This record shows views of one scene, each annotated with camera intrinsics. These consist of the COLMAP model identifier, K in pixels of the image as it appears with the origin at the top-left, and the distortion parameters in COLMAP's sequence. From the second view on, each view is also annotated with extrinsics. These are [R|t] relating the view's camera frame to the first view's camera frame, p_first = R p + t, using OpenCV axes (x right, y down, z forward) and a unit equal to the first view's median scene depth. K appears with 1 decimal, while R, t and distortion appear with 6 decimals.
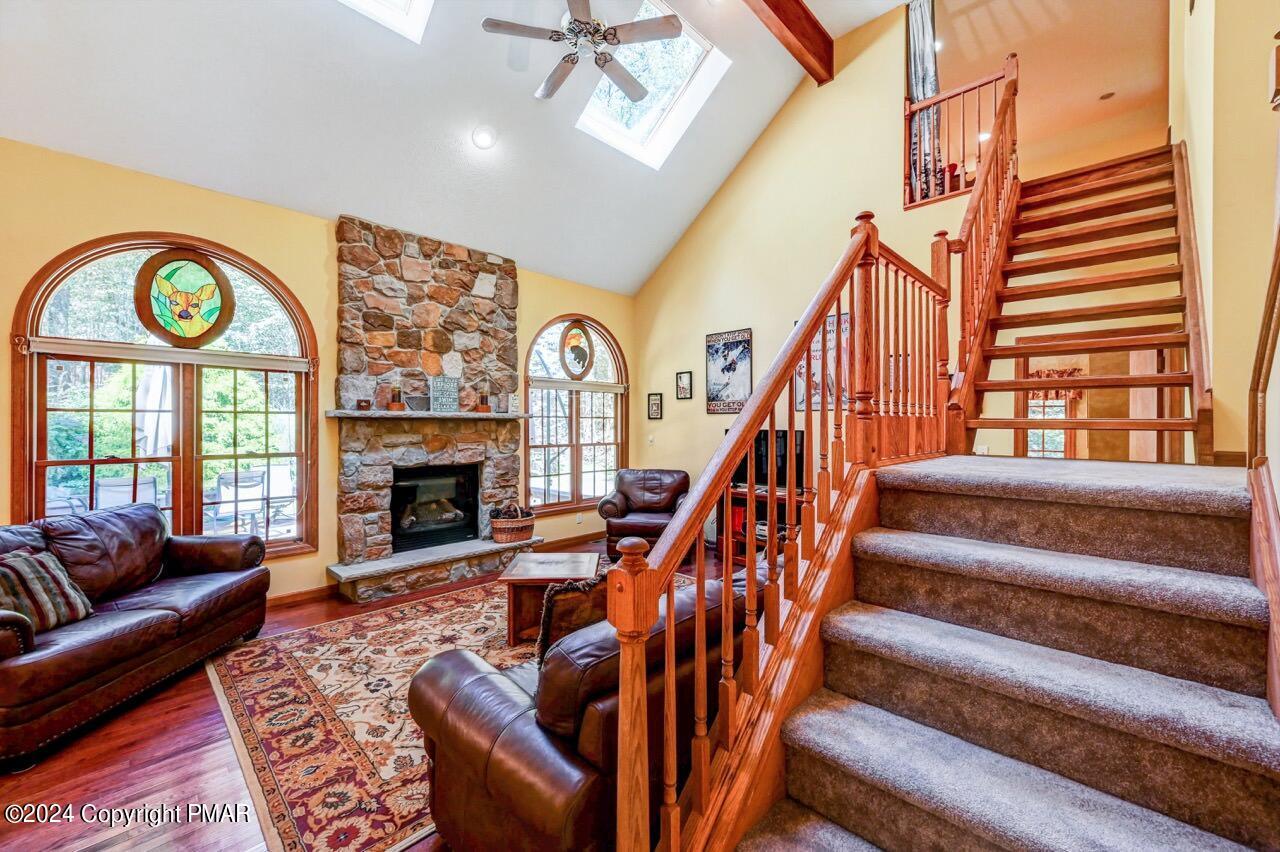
lens RADIAL K [[510.5, 0, 645.9], [0, 510.5, 423.4], [0, 0, 1]] dist [-0.000582, 0.000214]
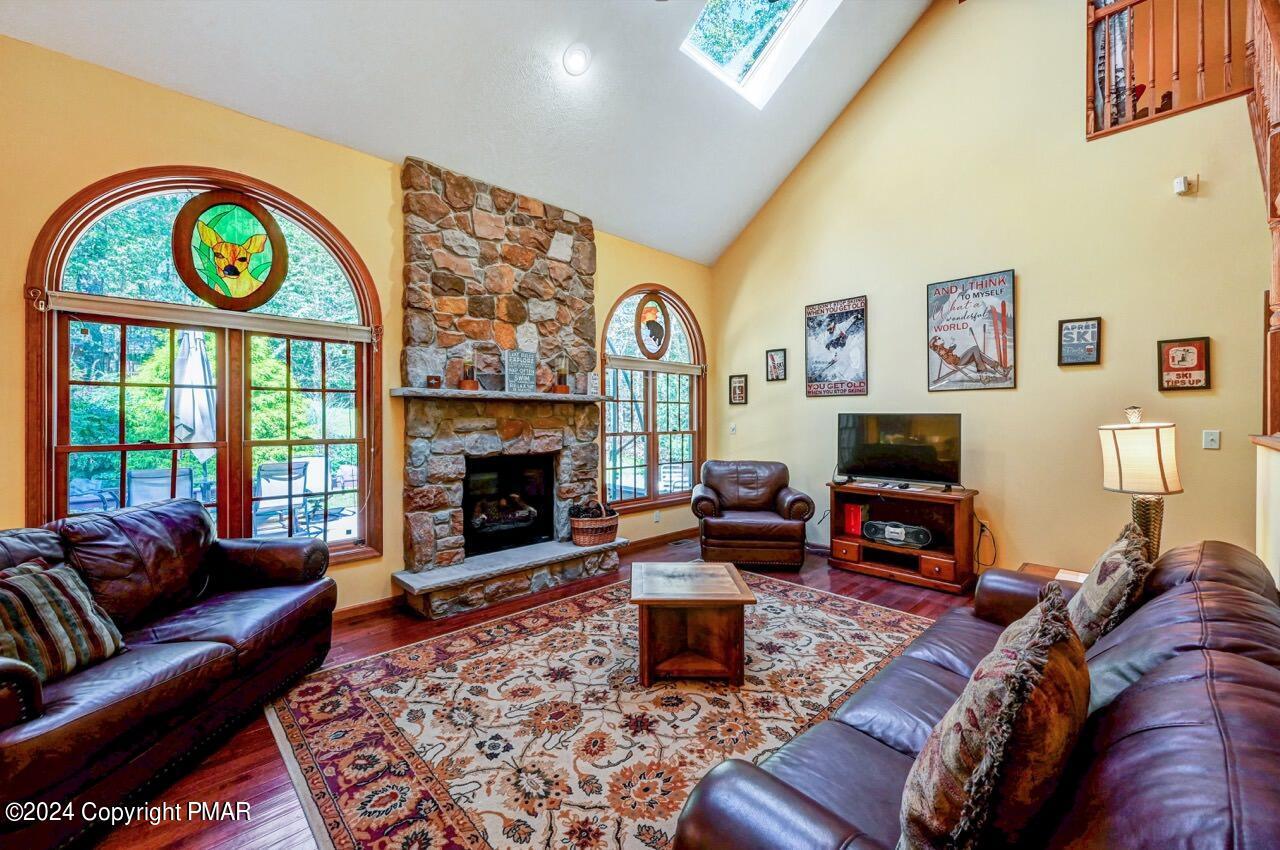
lens RADIAL K [[511.5, 0, 639.6], [0, 511.5, 418.1], [0, 0, 1]] dist [-0.000605, 0.000032]
pose [[0.999301, -0.001106, -0.037366, -0.176312], [0.001140, 0.999999, 0.000890, 0.021858], [0.037365, -0.000932, 0.999301, 0.164292]]
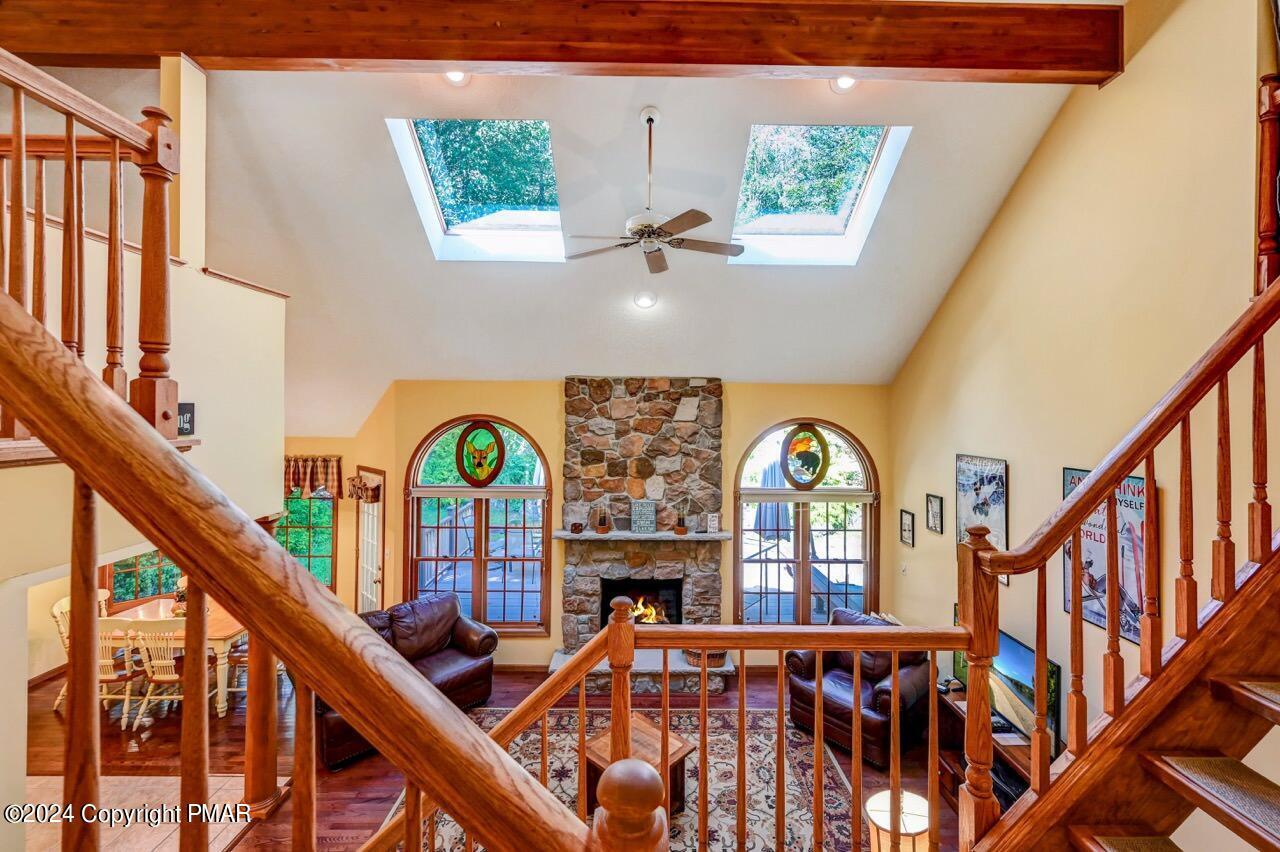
lens RADIAL K [[524.8, 0, 644.4], [0, 524.8, 406.8], [0, 0, 1]] dist [-0.000607, 0.000073]
pose [[0.701548, -0.000052, -0.712622, 0.457425], [-0.005974, 0.999964, -0.005954, -0.313487], [0.712597, 0.008434, 0.701523, 0.210473]]
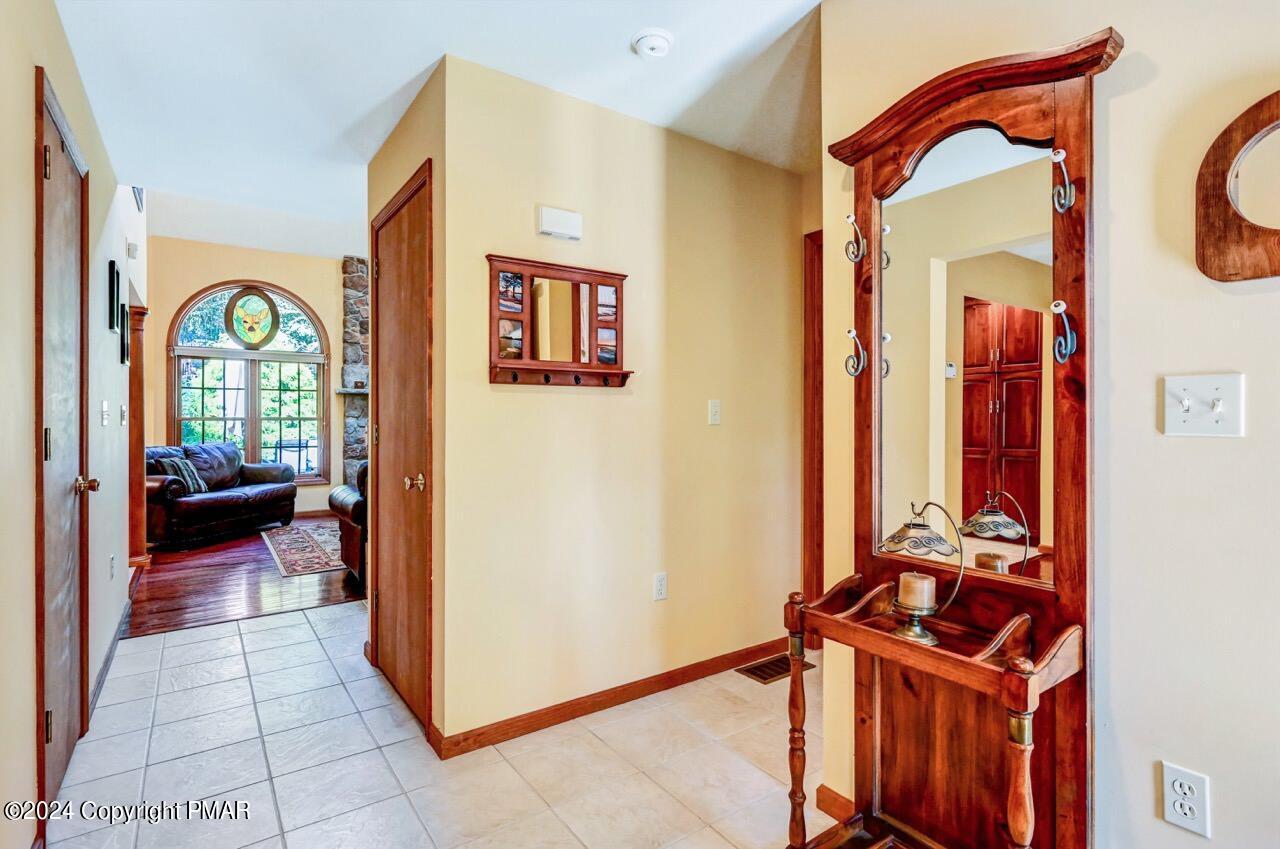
lens RADIAL K [[623.4, 0, 645.6], [0, 623.4, 418.8], [0, 0, 1]] dist [-0.000444, -0.000343]
pose [[0.983193, -0.001833, -0.182562, 0.554595], [0.002053, 0.999997, 0.001018, 0.057739], [0.182560, -0.001375, 0.983194, -0.578239]]
